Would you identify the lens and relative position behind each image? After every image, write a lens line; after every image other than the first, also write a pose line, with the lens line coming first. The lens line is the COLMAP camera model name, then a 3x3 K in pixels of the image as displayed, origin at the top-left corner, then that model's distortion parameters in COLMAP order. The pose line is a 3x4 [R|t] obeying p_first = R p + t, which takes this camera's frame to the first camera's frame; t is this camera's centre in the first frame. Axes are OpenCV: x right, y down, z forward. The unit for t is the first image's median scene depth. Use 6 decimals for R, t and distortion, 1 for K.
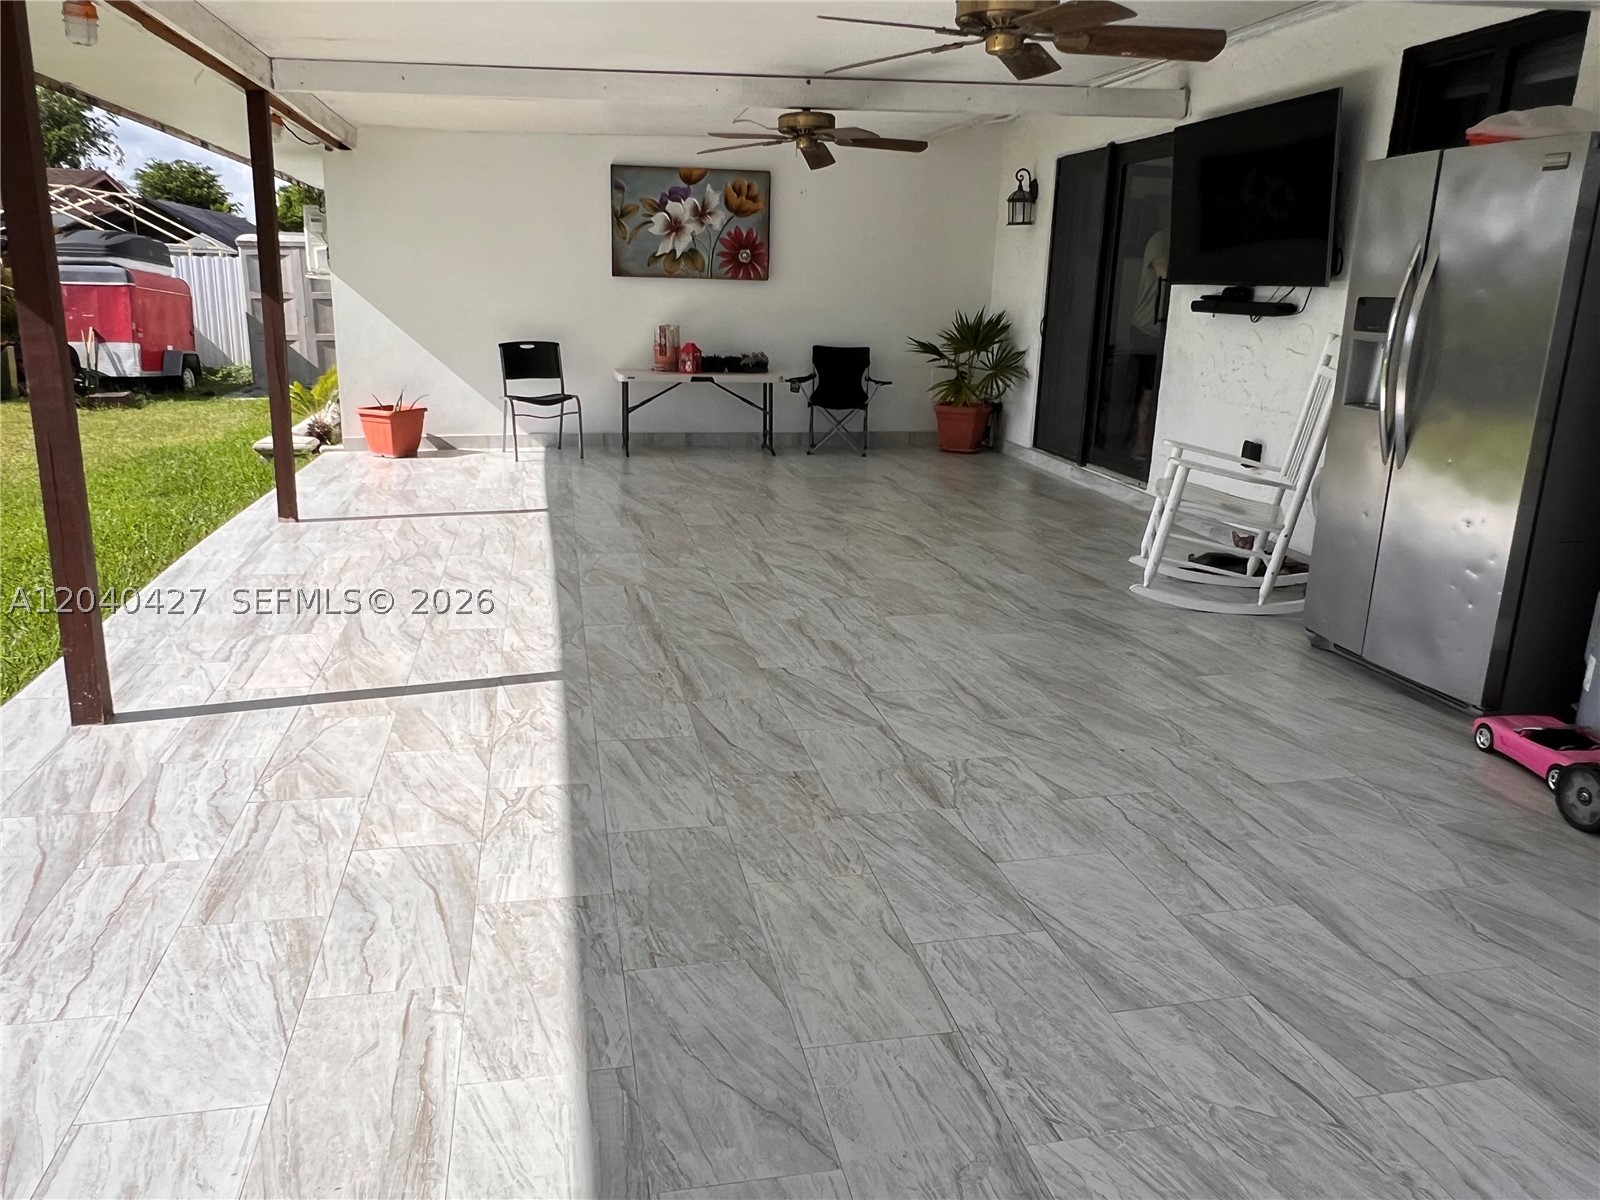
lens RADIAL K [[1167.5, 0, 789.8], [0, 1167.5, 600.7], [0, 0, 1]] dist [-0.000751, 0.001133]
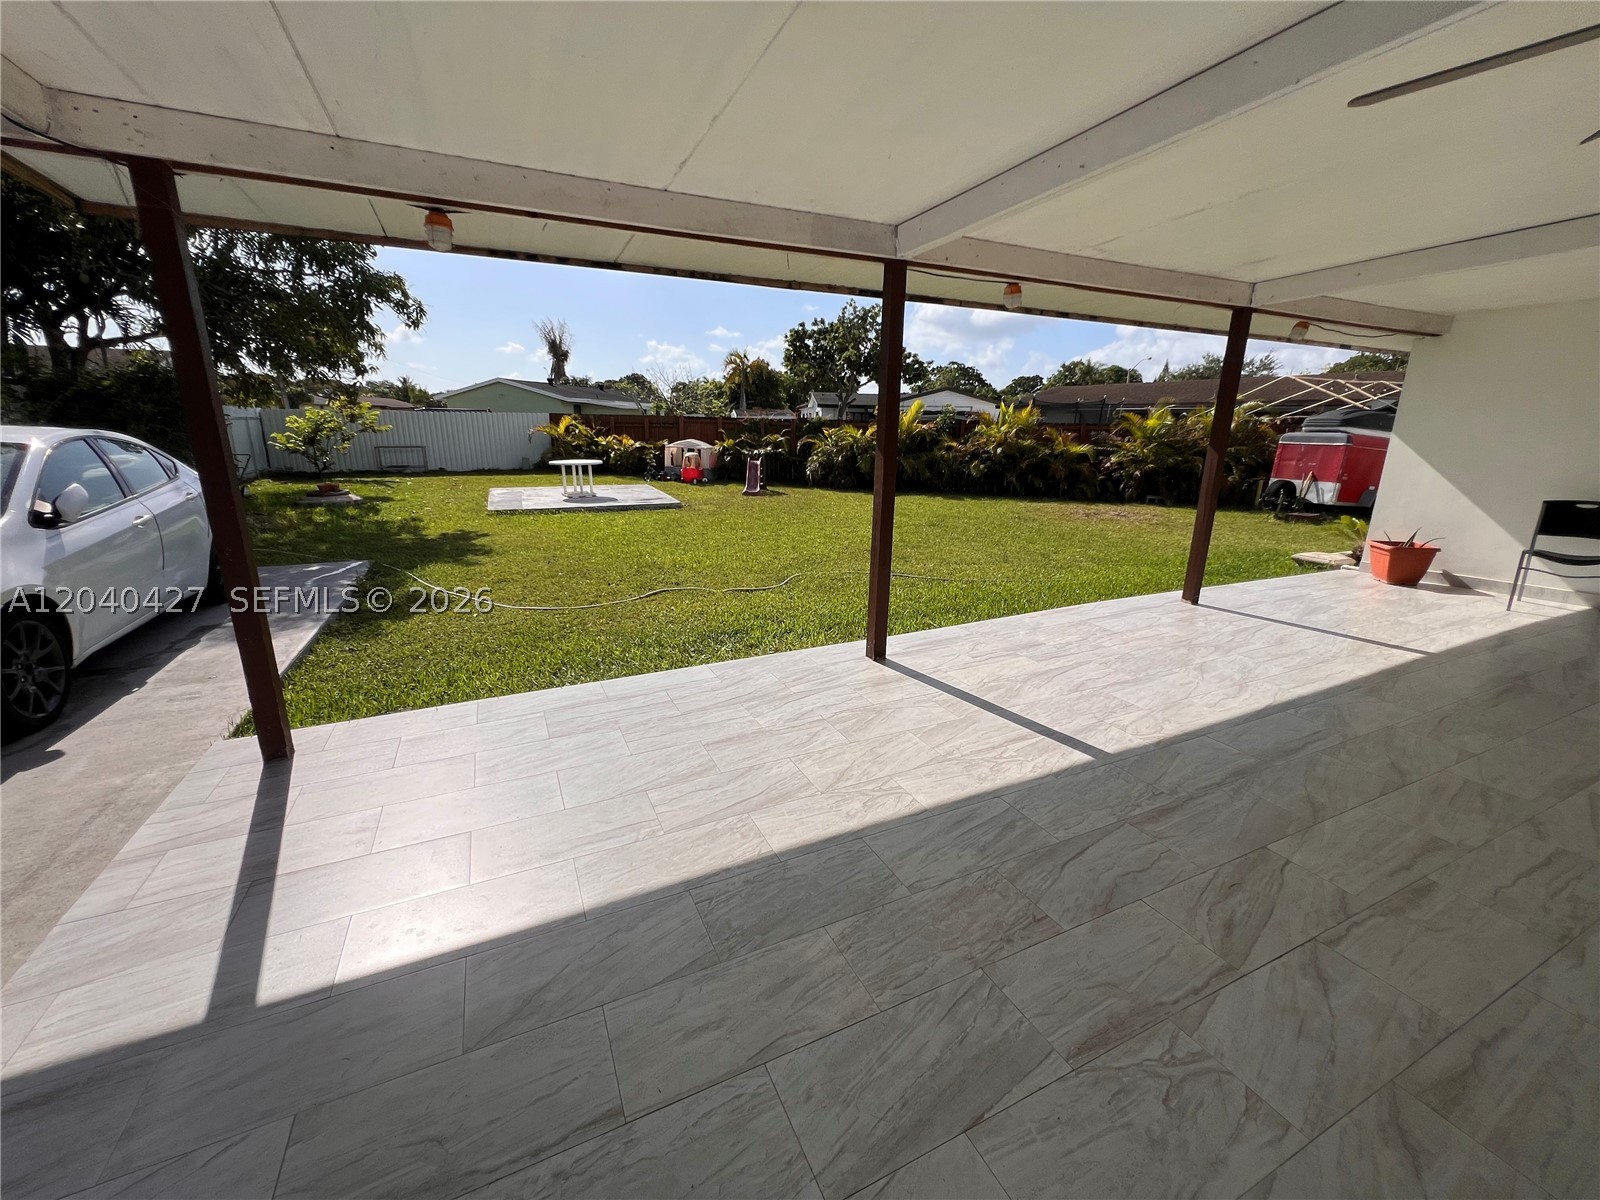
lens RADIAL K [[645.0, 0, 798.0], [0, 645.0, 591.6], [0, 0, 1]] dist [-0.000654, 0.000313]
pose [[0.235807, 0.219865, -0.946602, 0.348680], [-0.258365, 0.953198, 0.157036, -0.128089], [0.936826, 0.207539, 0.281576, 0.478938]]
